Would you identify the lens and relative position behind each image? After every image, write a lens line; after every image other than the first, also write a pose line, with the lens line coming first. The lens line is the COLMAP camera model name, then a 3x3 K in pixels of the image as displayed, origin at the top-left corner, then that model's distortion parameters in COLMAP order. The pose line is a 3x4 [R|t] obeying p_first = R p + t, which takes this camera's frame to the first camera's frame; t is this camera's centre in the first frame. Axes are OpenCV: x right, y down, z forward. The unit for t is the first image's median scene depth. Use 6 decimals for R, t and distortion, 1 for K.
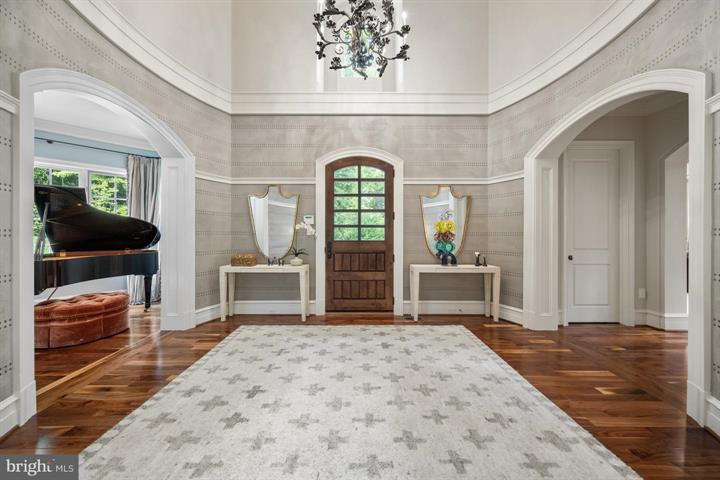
lens RADIAL K [[244.4, 0, 359.9], [0, 244.4, 238.0], [0, 0, 1]] dist [-0.002919, -0.000207]
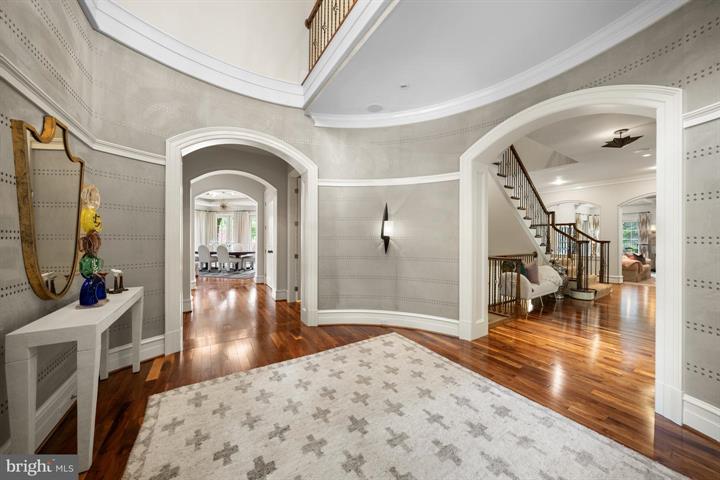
lens RADIAL K [[244.4, 0, 361.1], [0, 244.4, 237.9], [0, 0, 1]] dist [-0.002919, -0.000207]
pose [[-0.531473, -0.001470, 0.847074, -0.316957], [0.002499, 0.999991, 0.003303, -0.014904], [-0.847072, 0.003873, -0.531464, 0.850405]]
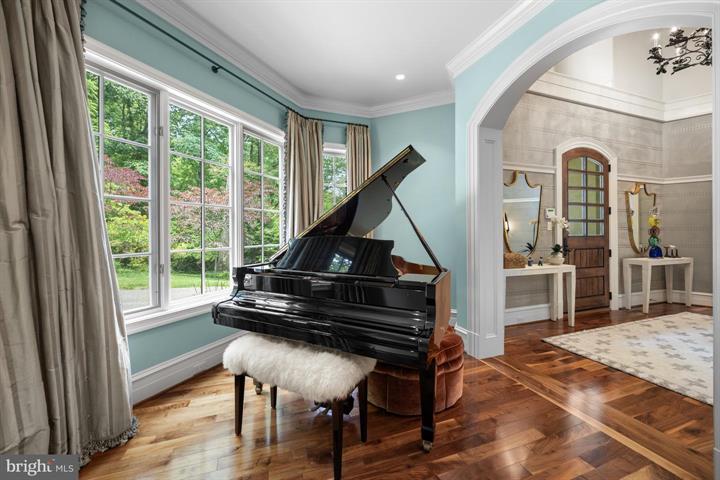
lens RADIAL K [[275.0, 0, 359.8], [0, 275.0, 235.8], [0, 0, 1]] dist [0.001304, 0.000035]
pose [[0.943073, -0.008341, 0.332482, -1.317098], [0.010054, 0.999944, -0.003434, 0.005560], [-0.332435, 0.006581, 0.943103, 0.306234]]
